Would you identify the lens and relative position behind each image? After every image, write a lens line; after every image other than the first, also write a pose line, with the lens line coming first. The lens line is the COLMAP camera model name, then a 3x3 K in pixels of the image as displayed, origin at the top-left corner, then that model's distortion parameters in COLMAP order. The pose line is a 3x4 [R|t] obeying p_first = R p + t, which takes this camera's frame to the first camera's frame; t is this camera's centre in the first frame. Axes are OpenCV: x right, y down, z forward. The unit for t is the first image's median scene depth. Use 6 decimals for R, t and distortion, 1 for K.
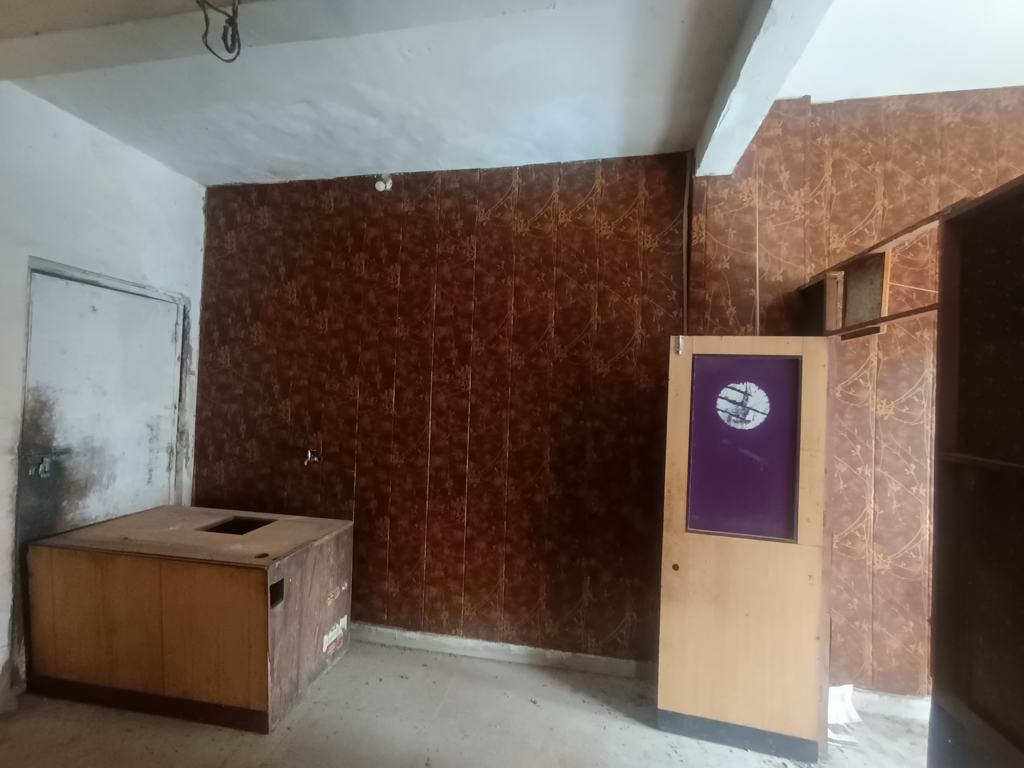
lens RADIAL K [[448.7, 0, 512.6], [0, 448.7, 388.0], [0, 0, 1]] dist [-0.015557, 0.007697]
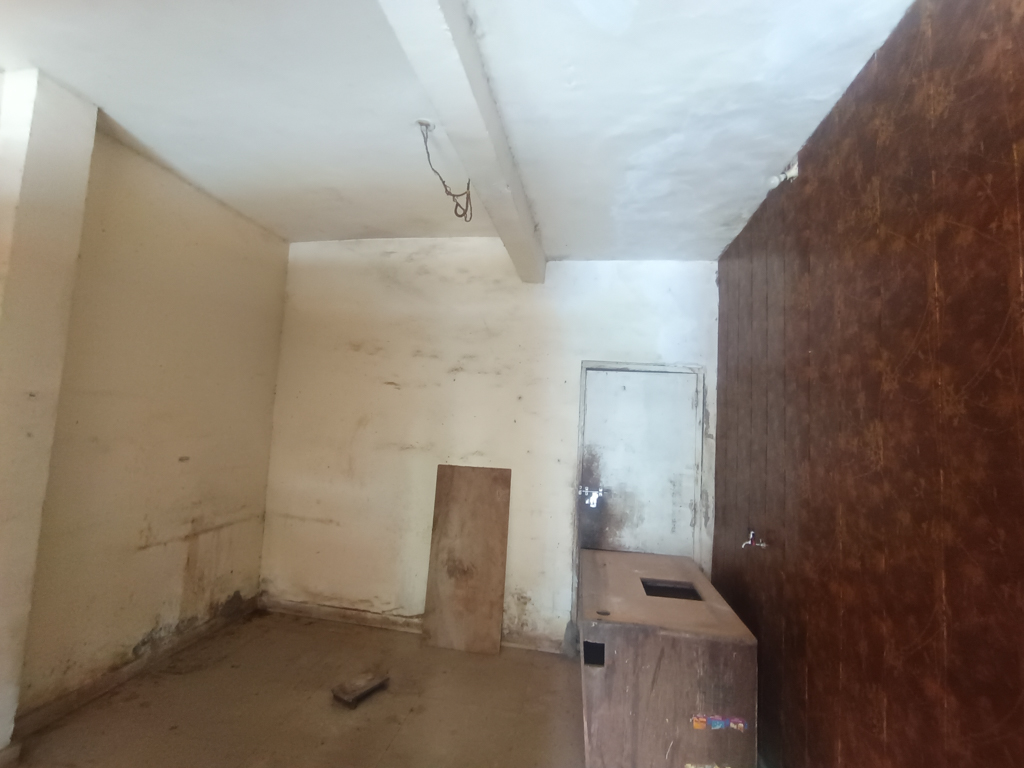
lens RADIAL K [[464.0, 0, 511.7], [0, 464.0, 390.4], [0, 0, 1]] dist [0.000459, 0.000742]
pose [[0.031015, -0.098628, -0.994641, 0.439244], [-0.040363, 0.994184, -0.099842, -0.015434], [0.998704, 0.043243, 0.026854, 0.590987]]
